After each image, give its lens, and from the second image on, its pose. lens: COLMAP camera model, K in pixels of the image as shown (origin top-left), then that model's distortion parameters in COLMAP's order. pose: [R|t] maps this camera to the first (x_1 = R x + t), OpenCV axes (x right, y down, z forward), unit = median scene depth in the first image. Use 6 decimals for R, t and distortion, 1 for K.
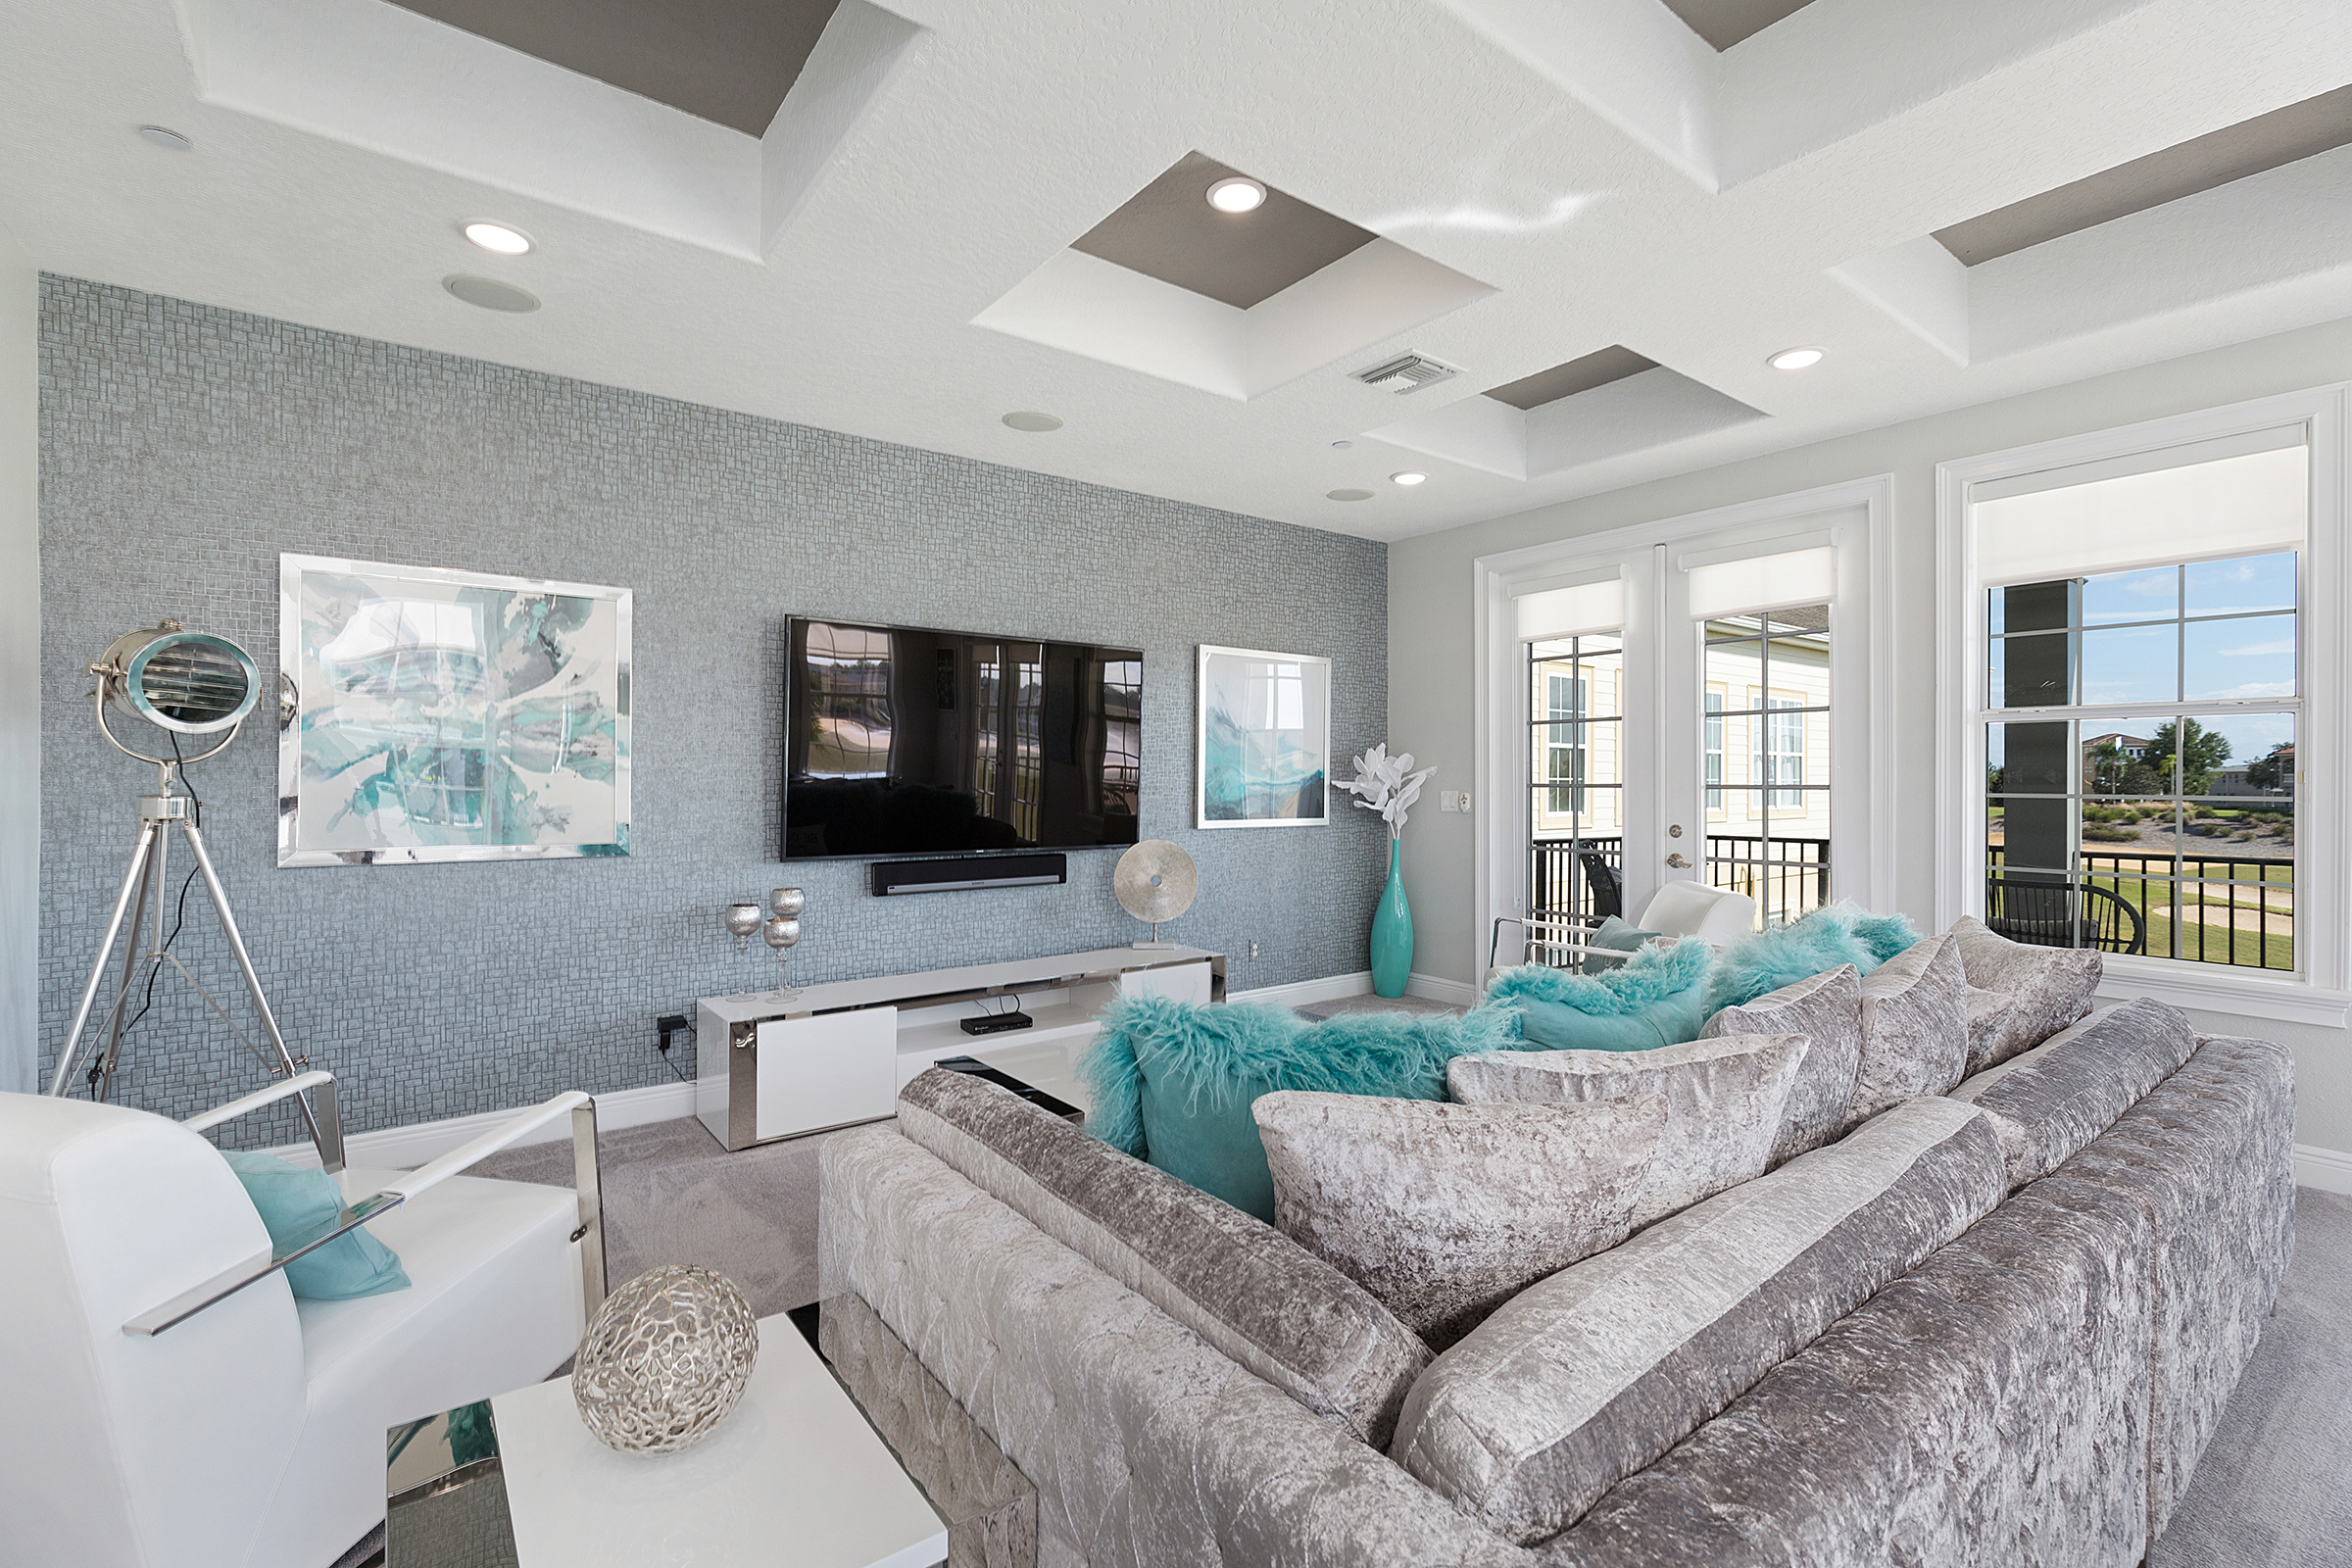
lens RADIAL K [[1042.3, 0, 1185.7], [0, 1042.3, 781.4], [0, 0, 1]] dist [-0.005093, -0.000655]
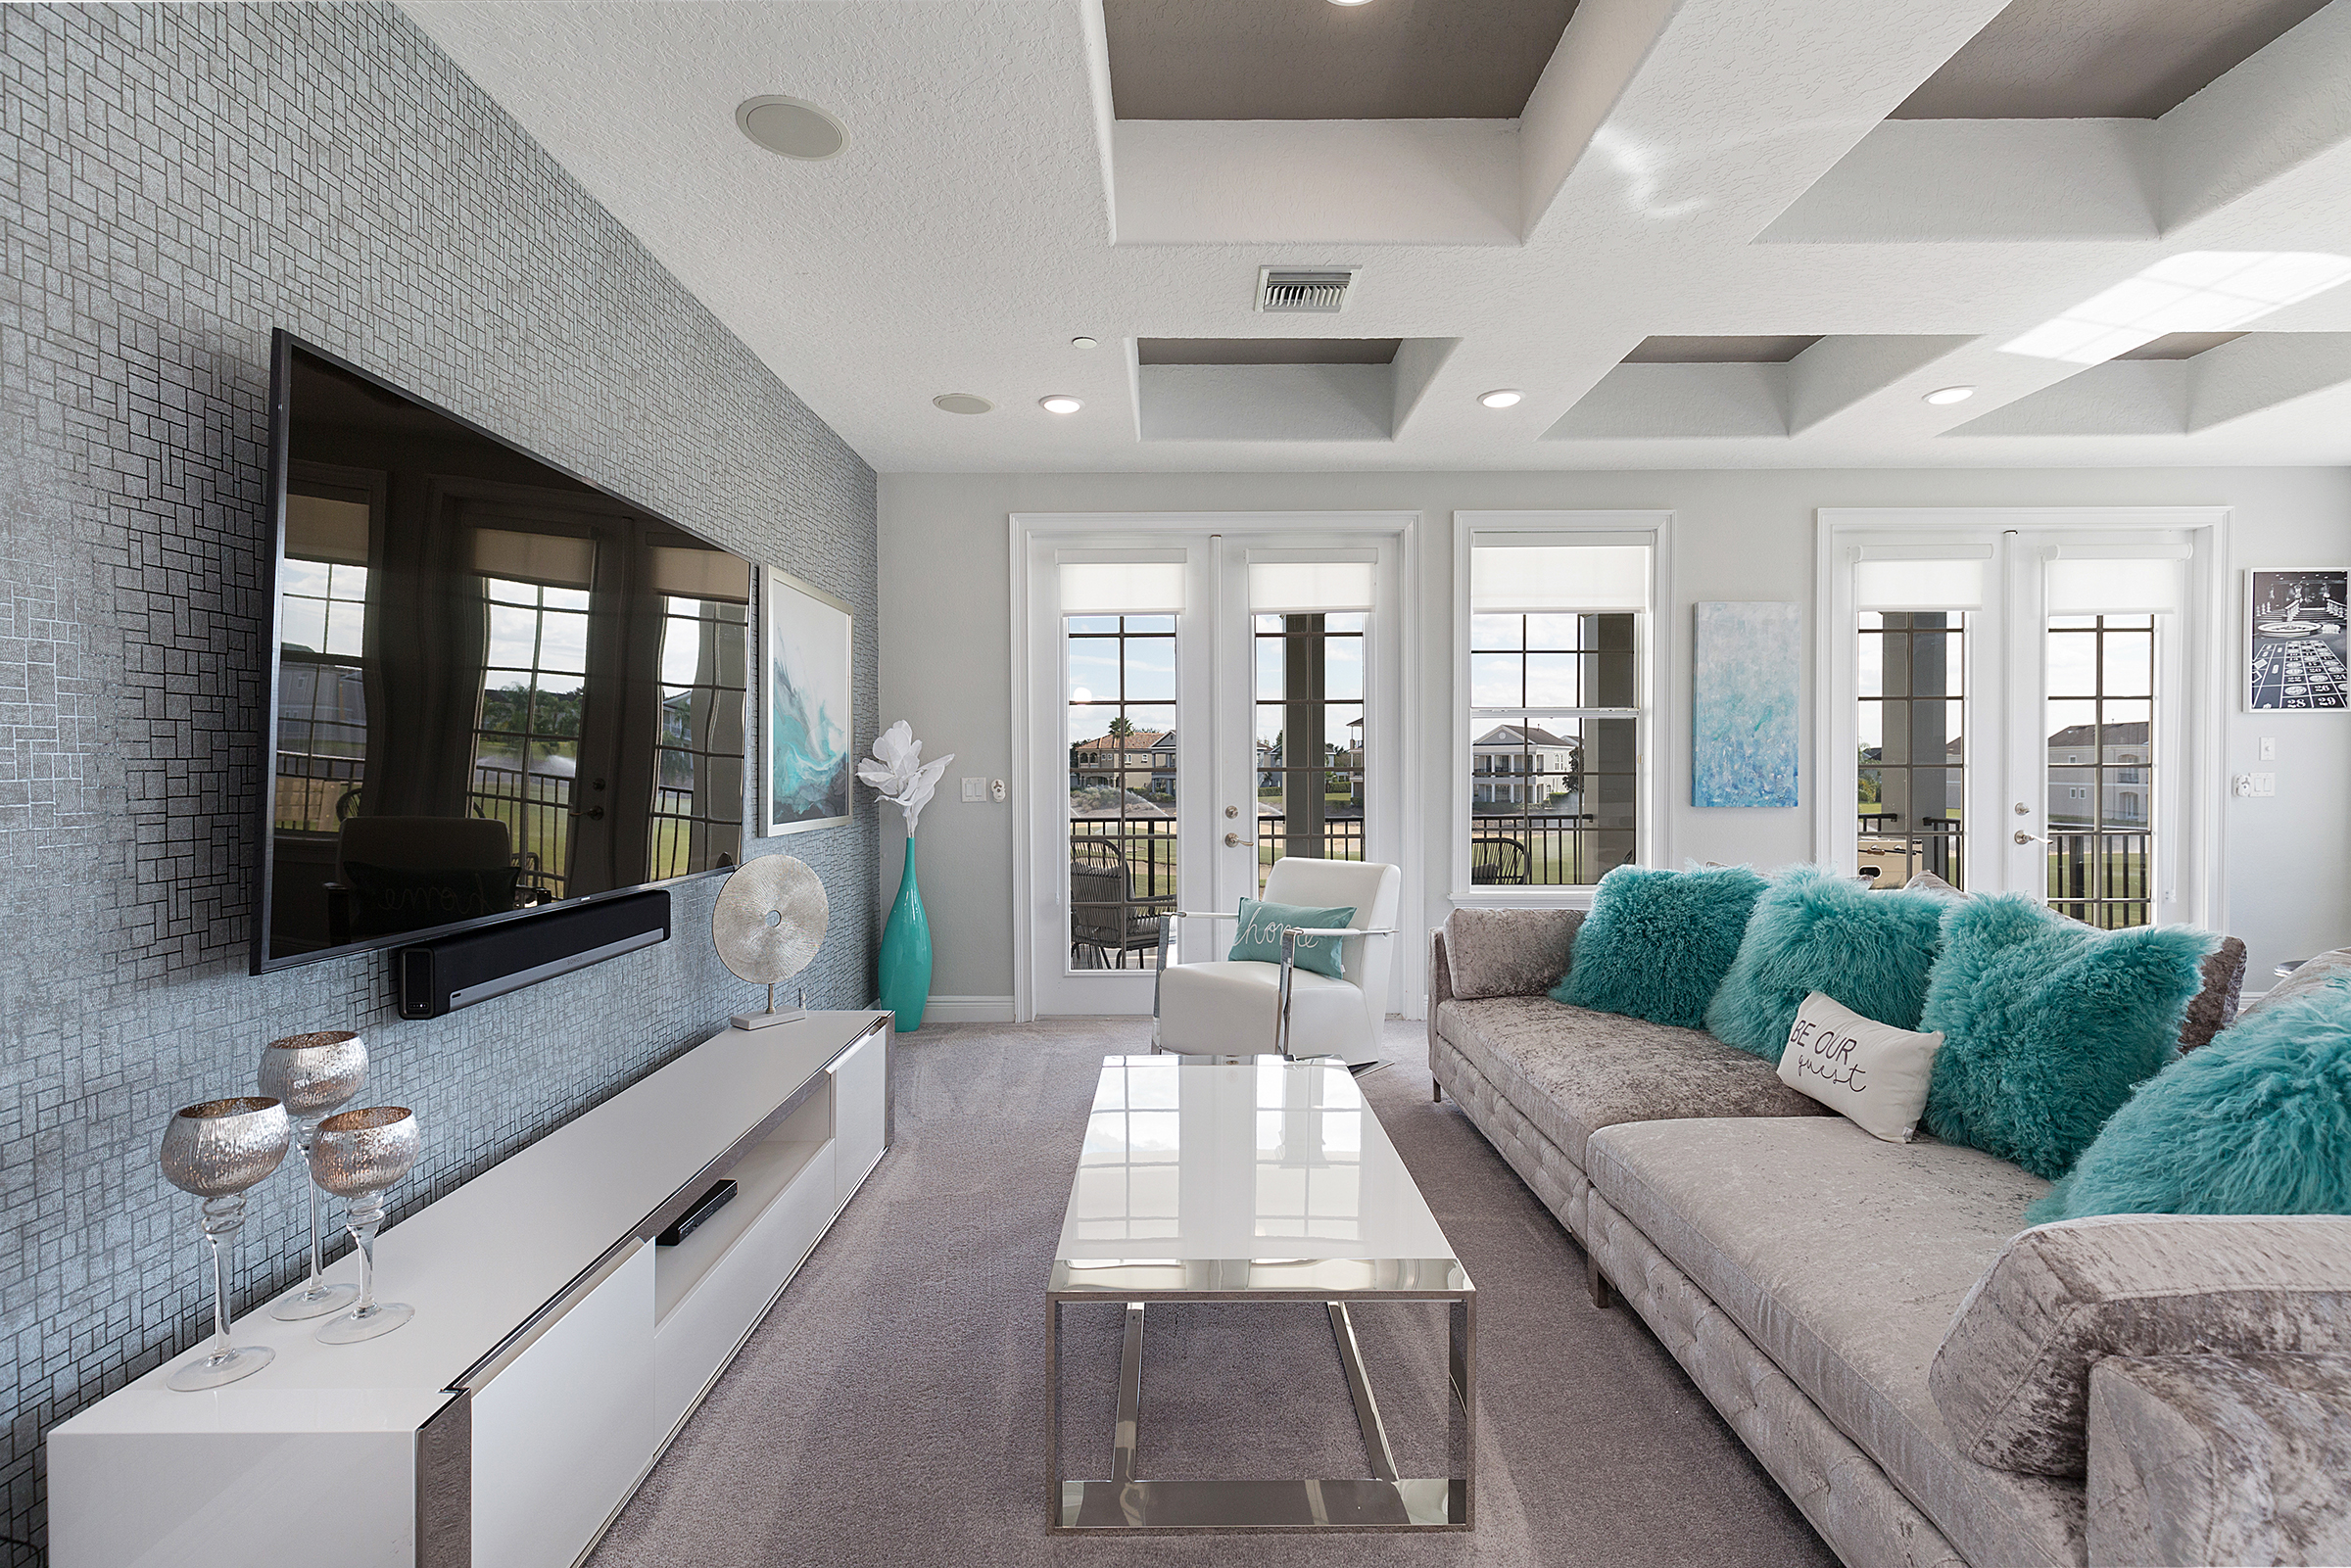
lens RADIAL K [[1041.8, 0, 1167.5], [0, 1041.8, 778.5], [0, 0, 1]] dist [-0.005093, -0.000655]
pose [[0.611799, -0.009999, 0.790950, -0.489271], [0.005095, 0.999949, 0.008700, 0.004405], [-0.790997, -0.001293, 0.611819, 0.509574]]
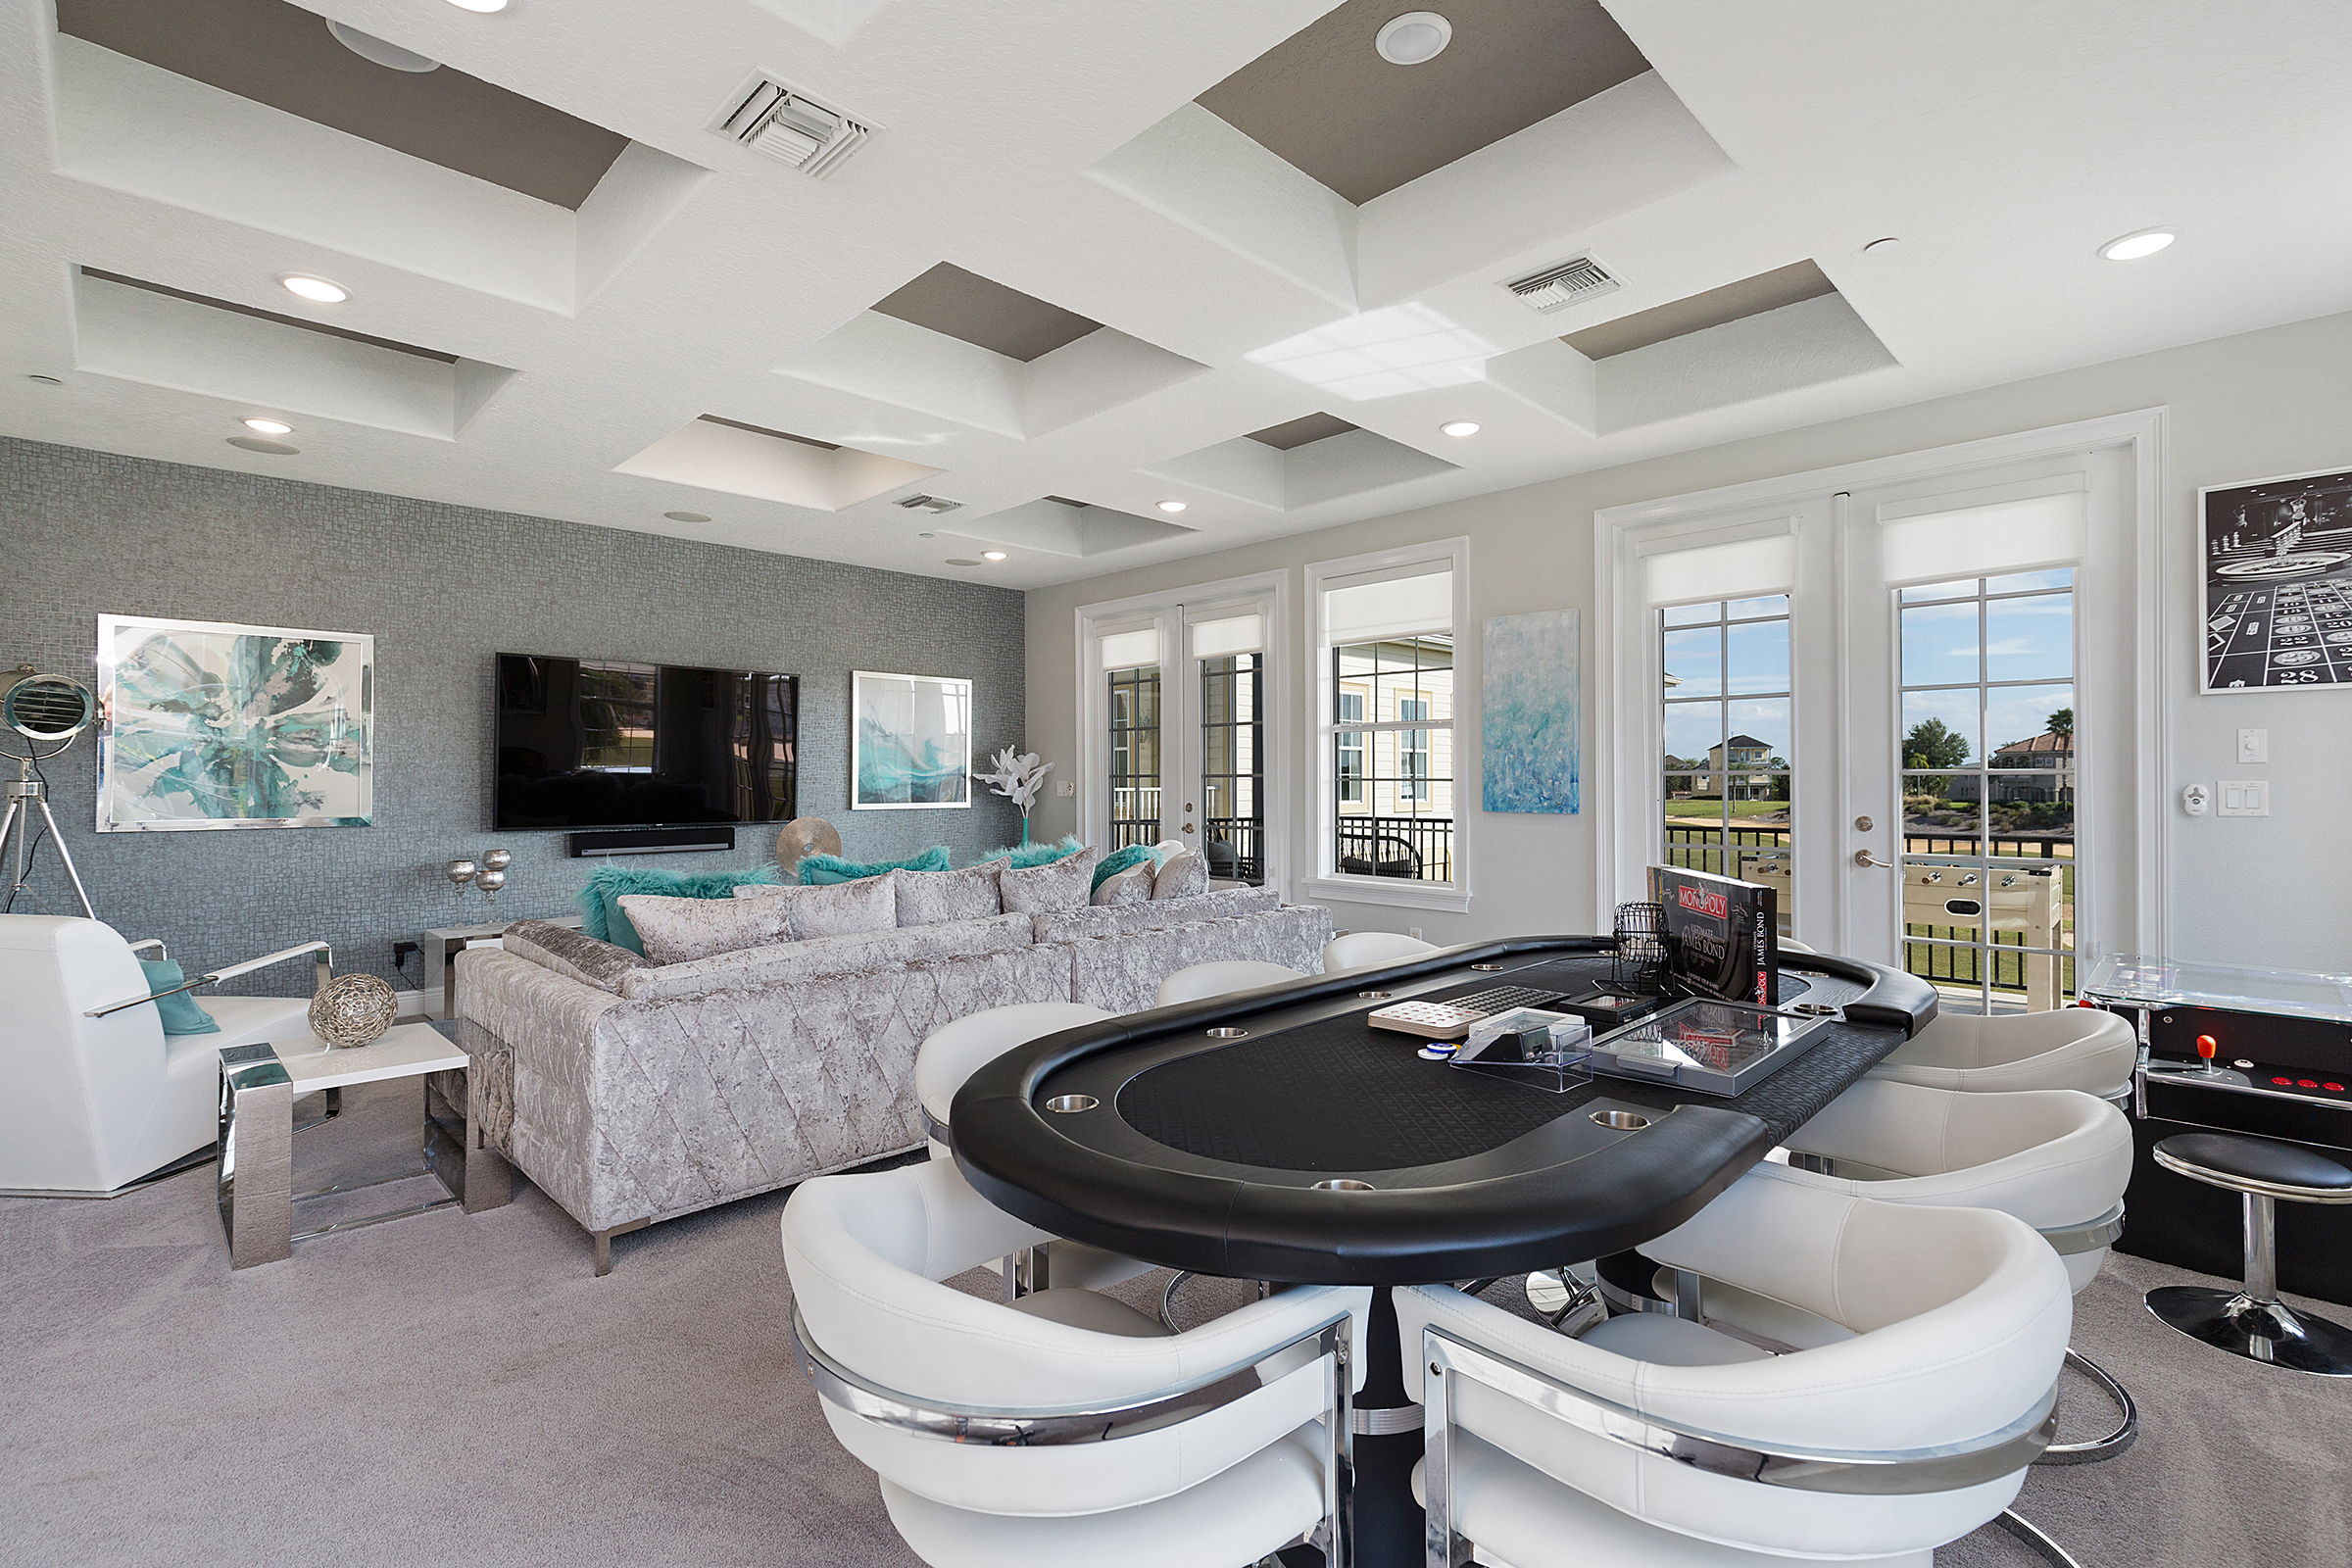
lens RADIAL K [[1042.3, 0, 1188.2], [0, 1042.3, 774.2], [0, 0, 1]] dist [-0.005093, -0.000655]
pose [[0.990266, -0.002163, 0.139168, 0.336984], [0.002853, 0.999985, -0.004759, 0.010704], [-0.139155, 0.005109, 0.990257, -0.502571]]
